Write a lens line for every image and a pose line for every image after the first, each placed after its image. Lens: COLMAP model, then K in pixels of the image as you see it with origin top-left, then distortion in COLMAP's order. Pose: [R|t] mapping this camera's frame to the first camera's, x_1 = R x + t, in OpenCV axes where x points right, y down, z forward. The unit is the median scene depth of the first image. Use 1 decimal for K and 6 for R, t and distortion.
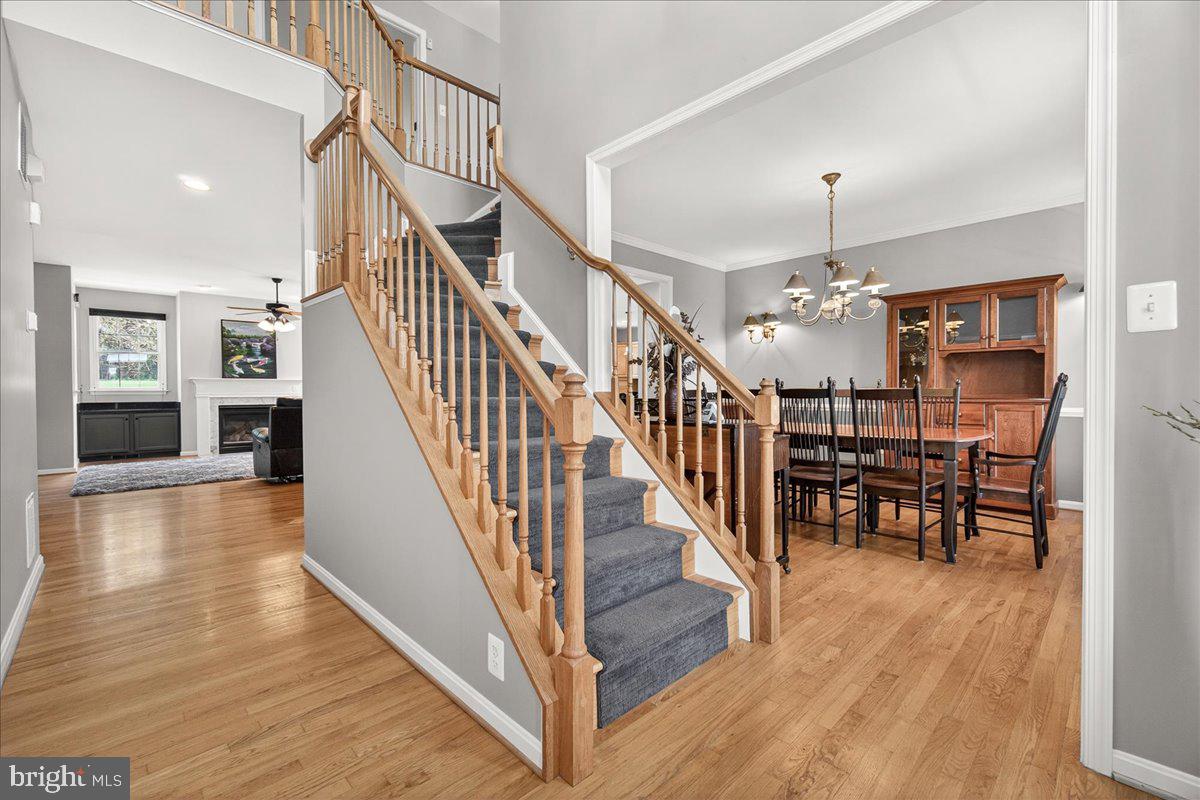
lens RADIAL K [[511.4, 0, 597.5], [0, 511.4, 398.6], [0, 0, 1]] dist [-0.003103, 0.000584]
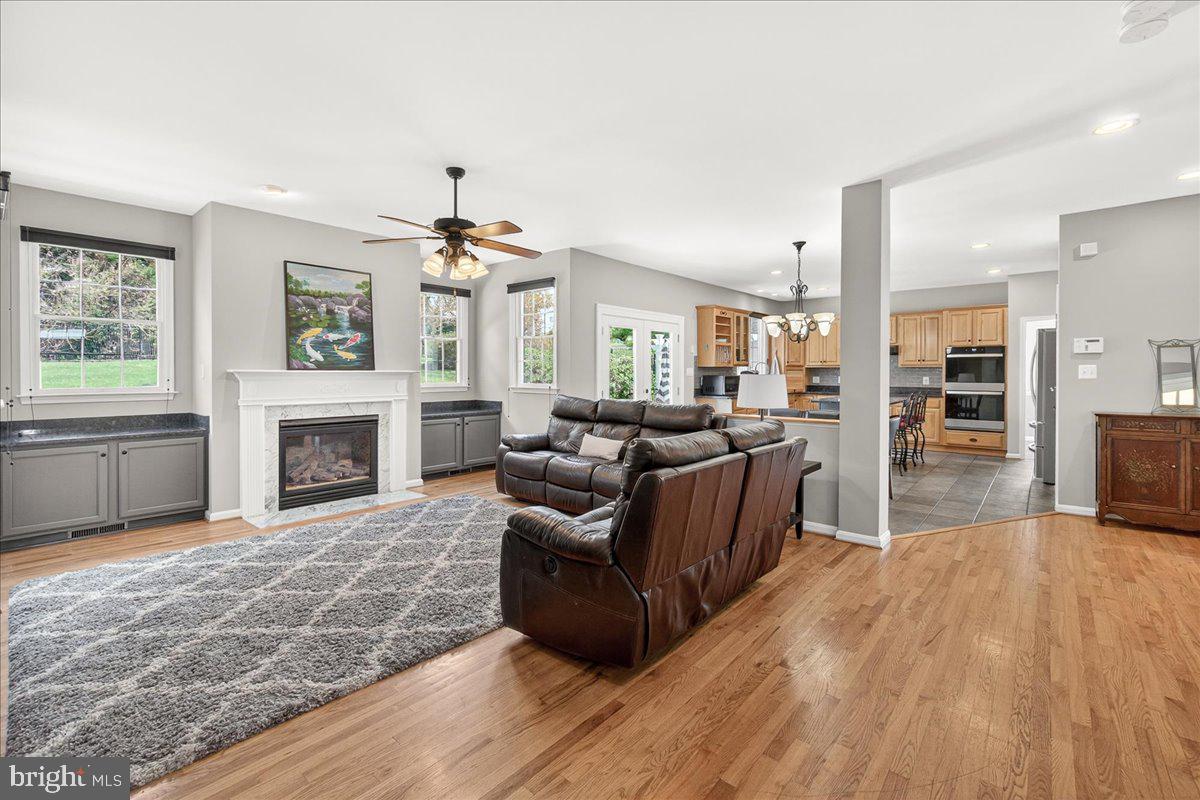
lens RADIAL K [[511.4, 0, 599.3], [0, 511.4, 378.7], [0, 0, 1]] dist [-0.003103, 0.000584]
pose [[0.996685, 0.005094, 0.081194, -0.488886], [-0.004990, 0.999986, -0.001492, -0.034280], [-0.081201, 0.001082, 0.996697, 0.474528]]
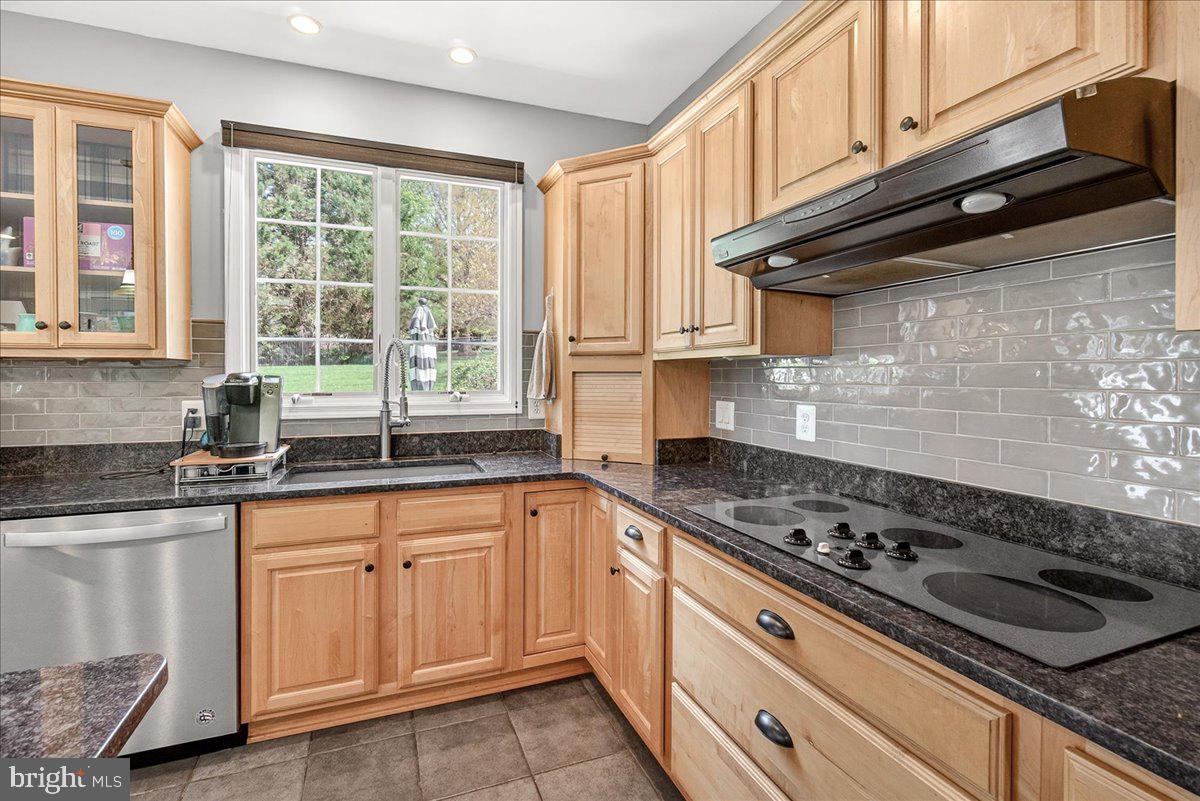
lens RADIAL K [[511.4, 0, 577.5], [0, 511.4, 381.8], [0, 0, 1]] dist [-0.003103, 0.000584]
pose [[0.923422, 0.009056, -0.383680, 0.183201], [-0.011353, 0.999929, -0.003721, -0.053275], [0.383619, 0.007792, 0.923459, 1.398368]]
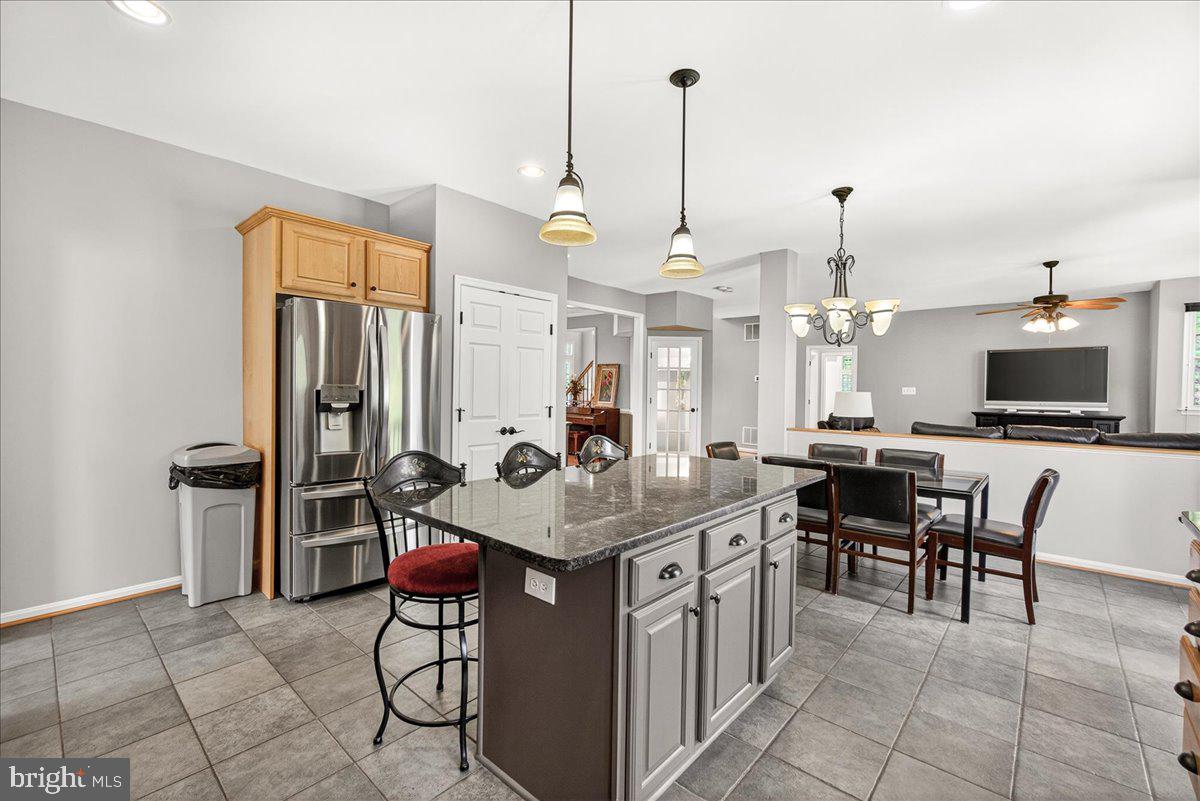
lens RADIAL K [[511.4, 0, 594.2], [0, 511.4, 403.0], [0, 0, 1]] dist [-0.003103, 0.000584]
pose [[-0.997841, -0.002160, -0.065633, 0.084876], [-0.005343, 0.998816, 0.048362, -0.056470], [0.065451, 0.048609, -0.996671, 1.590290]]
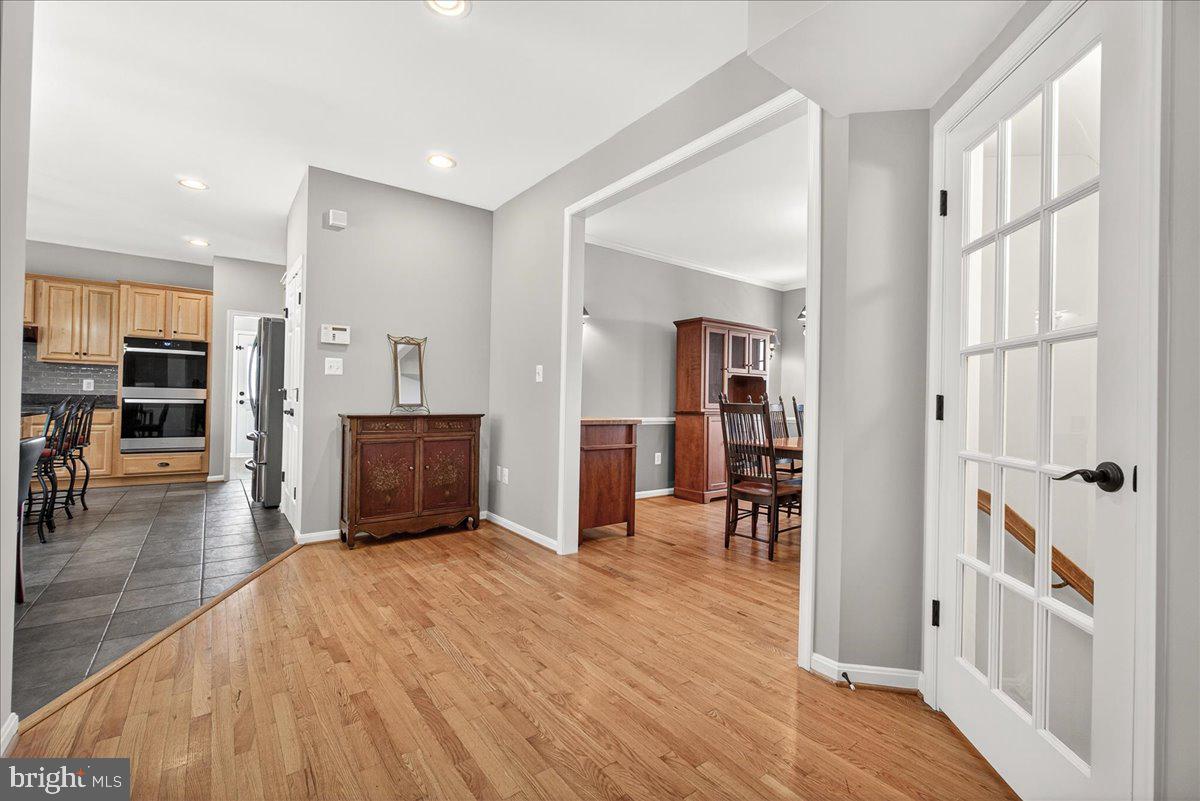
lens RADIAL K [[511.4, 0, 596.7], [0, 511.4, 397.5], [0, 0, 1]] dist [-0.003103, 0.000584]
pose [[0.122306, 0.014912, 0.992380, -0.343551], [-0.009176, 0.999861, -0.013893, -0.012875], [-0.992450, -0.007407, 0.122426, 0.690731]]
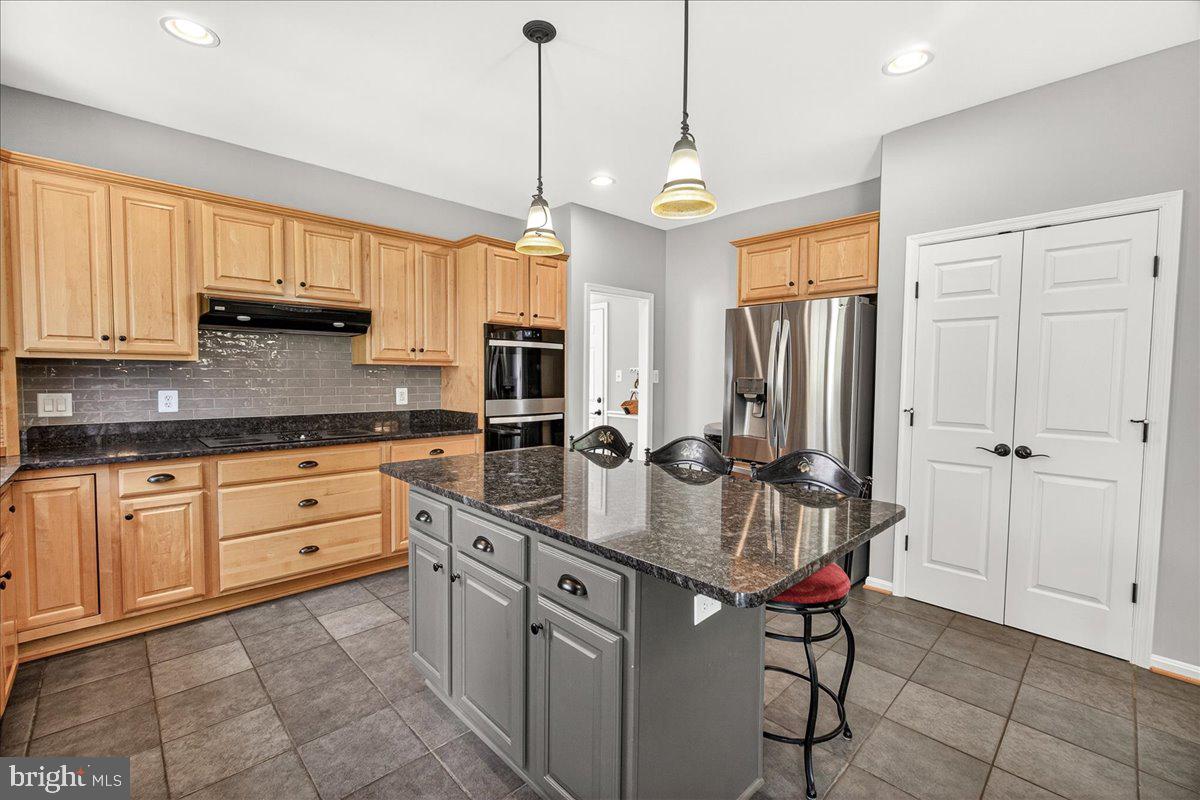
lens RADIAL K [[511.4, 0, 598.7], [0, 511.4, 399.4], [0, 0, 1]] dist [-0.003103, 0.000584]
pose [[0.001202, -0.043769, 0.999041, -0.187674], [0.007479, 0.999014, 0.043759, -0.052136], [-0.999971, 0.007419, 0.001528, 1.332322]]
